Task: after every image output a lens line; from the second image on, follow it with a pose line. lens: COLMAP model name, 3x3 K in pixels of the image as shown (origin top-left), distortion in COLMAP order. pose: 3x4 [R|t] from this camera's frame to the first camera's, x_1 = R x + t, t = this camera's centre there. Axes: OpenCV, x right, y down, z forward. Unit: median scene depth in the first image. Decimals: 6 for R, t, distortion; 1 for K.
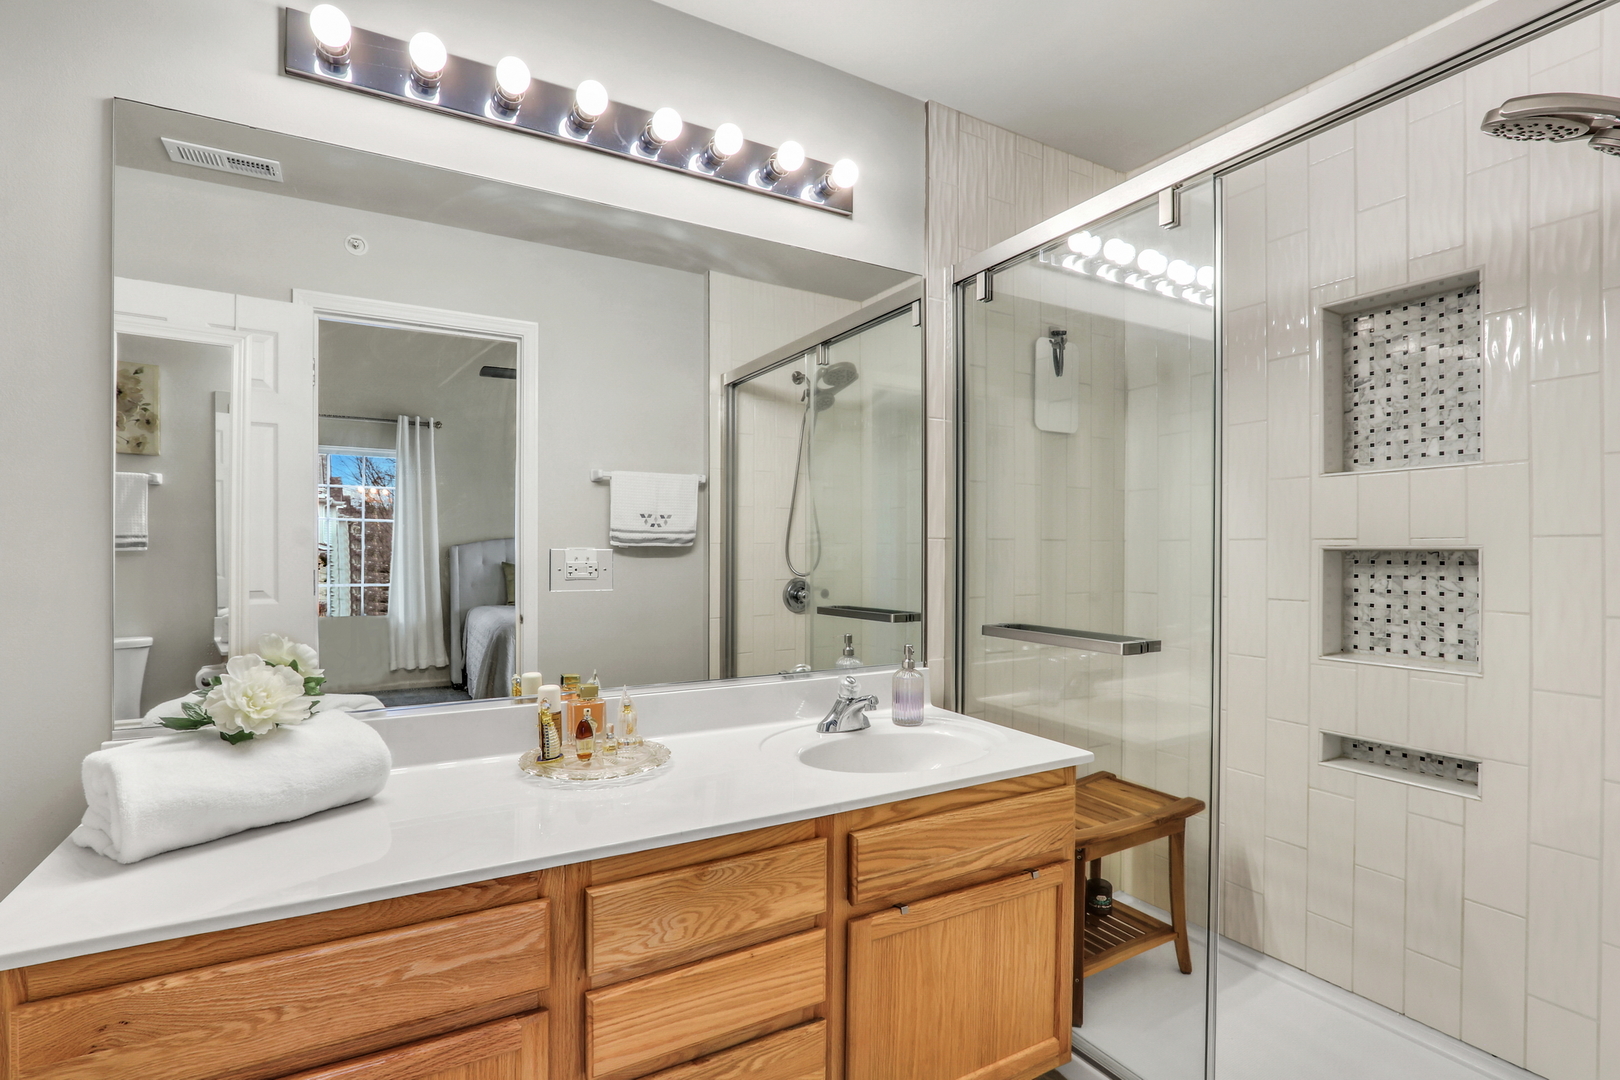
lens RADIAL K [[808.7, 0, 810.0], [0, 808.7, 540.0], [0, 0, 1]] dist [-0.000441, 0.000141]
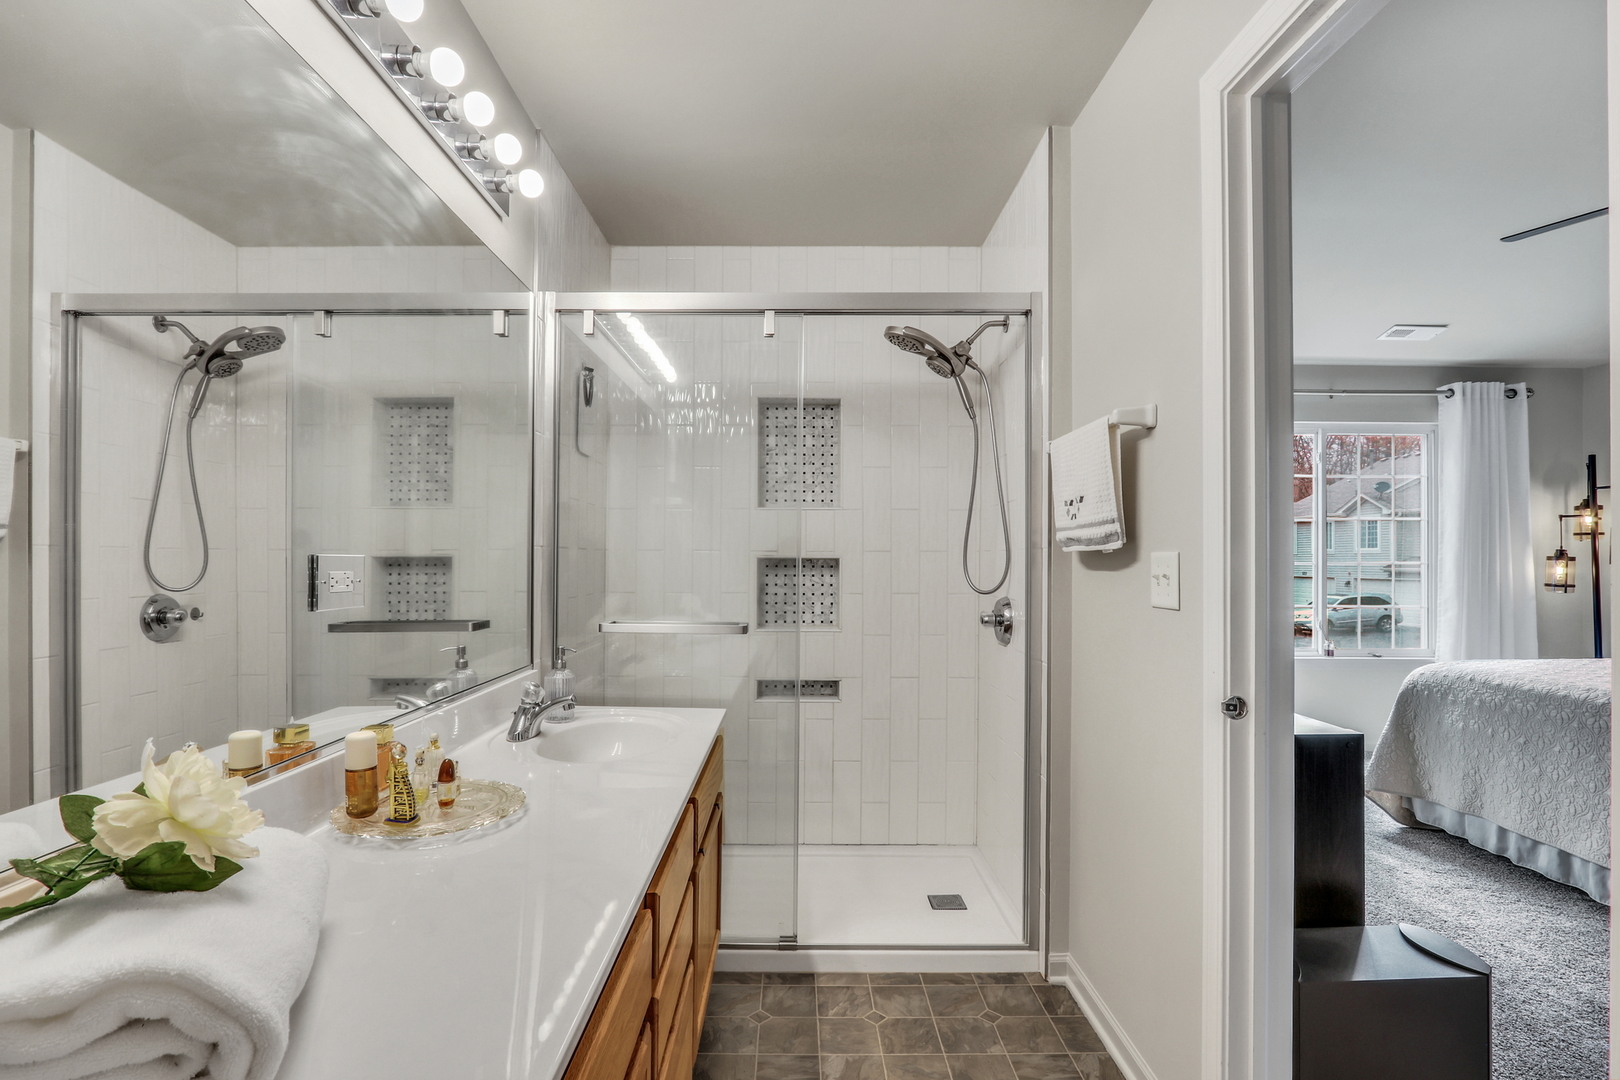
lens RADIAL K [[845.5, 0, 792.5], [0, 845.5, 525.9], [0, 0, 1]] dist [-0.012718, 0.000770]
pose [[0.457319, 0.036675, 0.888546, -0.743912], [-0.015776, 0.999327, -0.033127, 0.003187], [-0.889163, 0.001132, 0.457590, 0.227618]]
